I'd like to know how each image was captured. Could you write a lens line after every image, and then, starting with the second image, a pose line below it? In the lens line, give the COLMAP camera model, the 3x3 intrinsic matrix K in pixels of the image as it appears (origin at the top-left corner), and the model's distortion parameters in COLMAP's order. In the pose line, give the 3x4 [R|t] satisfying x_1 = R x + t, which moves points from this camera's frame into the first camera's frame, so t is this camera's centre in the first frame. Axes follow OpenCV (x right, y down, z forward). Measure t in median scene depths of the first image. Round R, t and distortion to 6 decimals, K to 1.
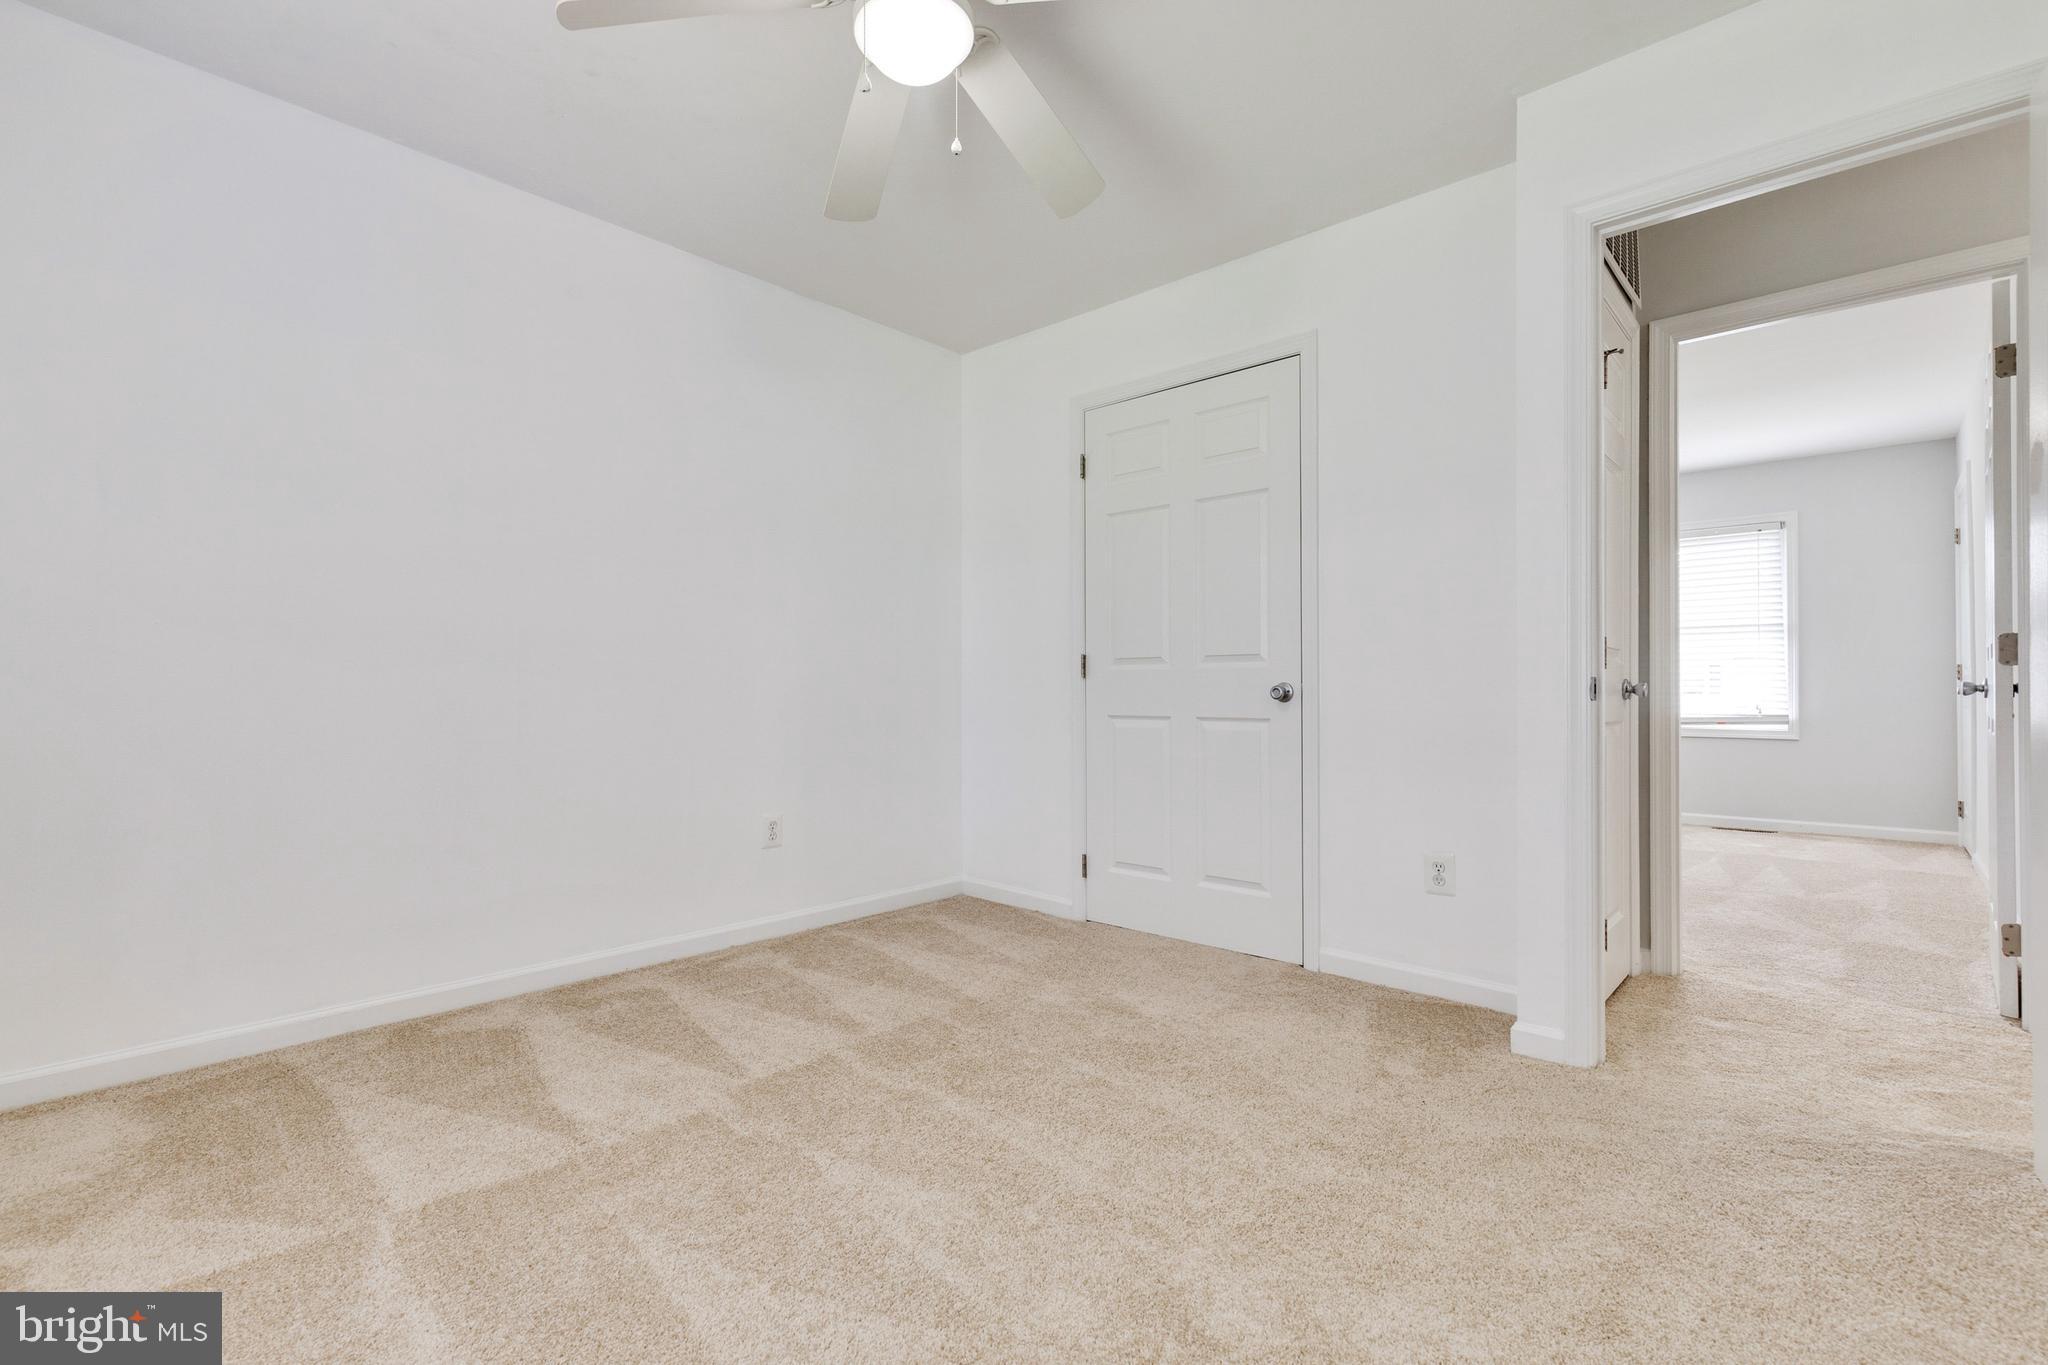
lens RADIAL K [[933.9, 0, 1011.9], [0, 933.9, 680.1], [0, 0, 1]] dist [0.008321, -0.001436]
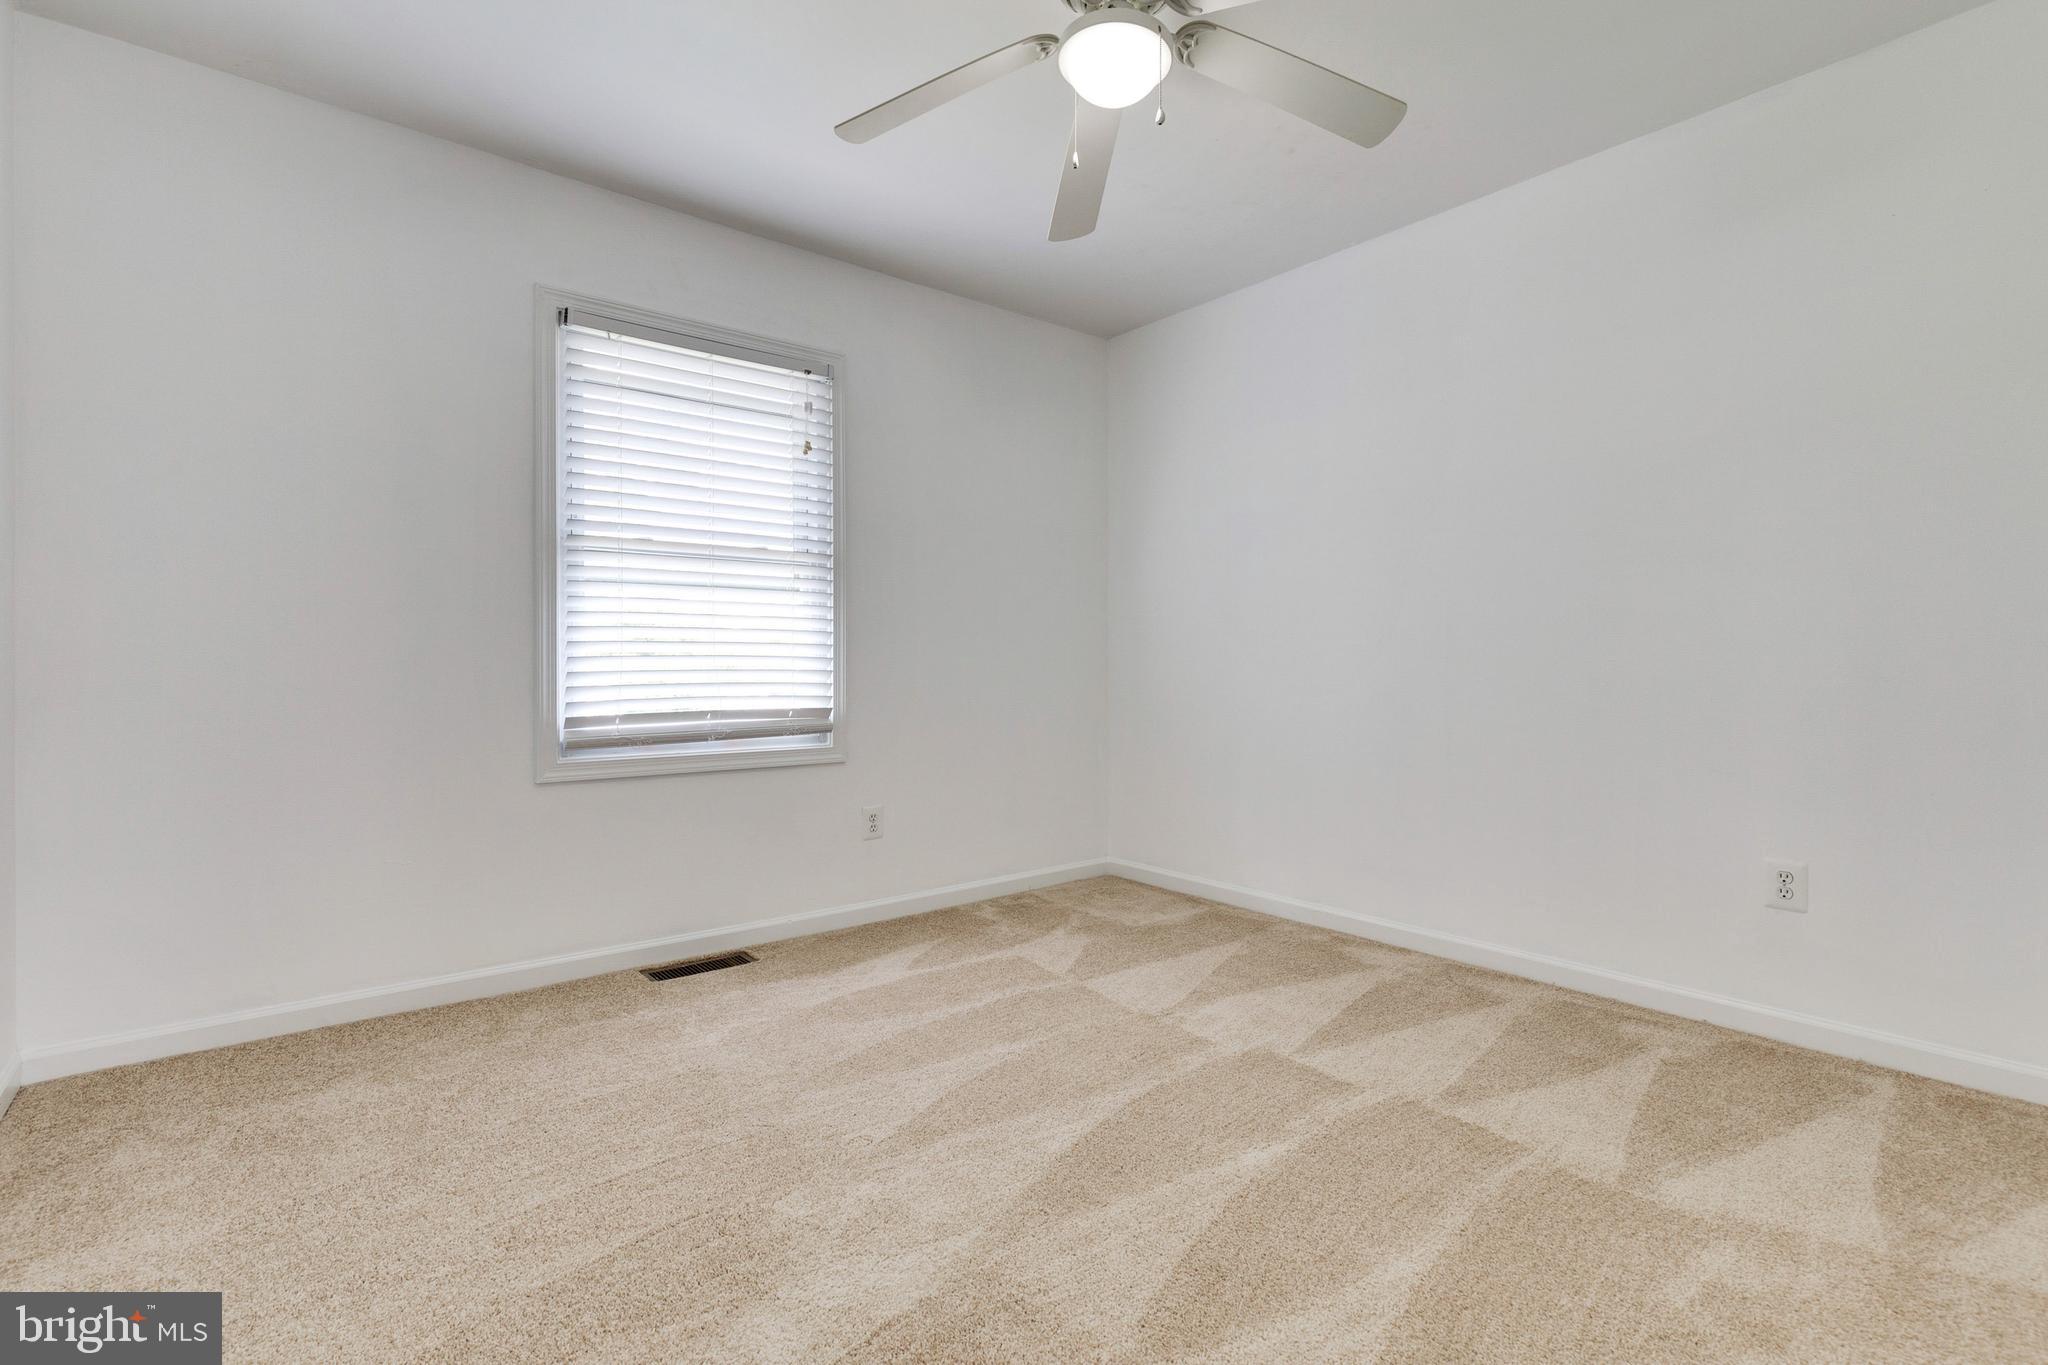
lens RADIAL K [[933.9, 0, 1020.0], [0, 933.9, 675.7], [0, 0, 1]] dist [0.008321, -0.001436]
pose [[-0.139146, 0.012015, -0.990199, 0.650378], [0.014248, 0.999847, 0.010130, -0.010639], [0.990169, -0.012699, -0.139296, 0.703199]]
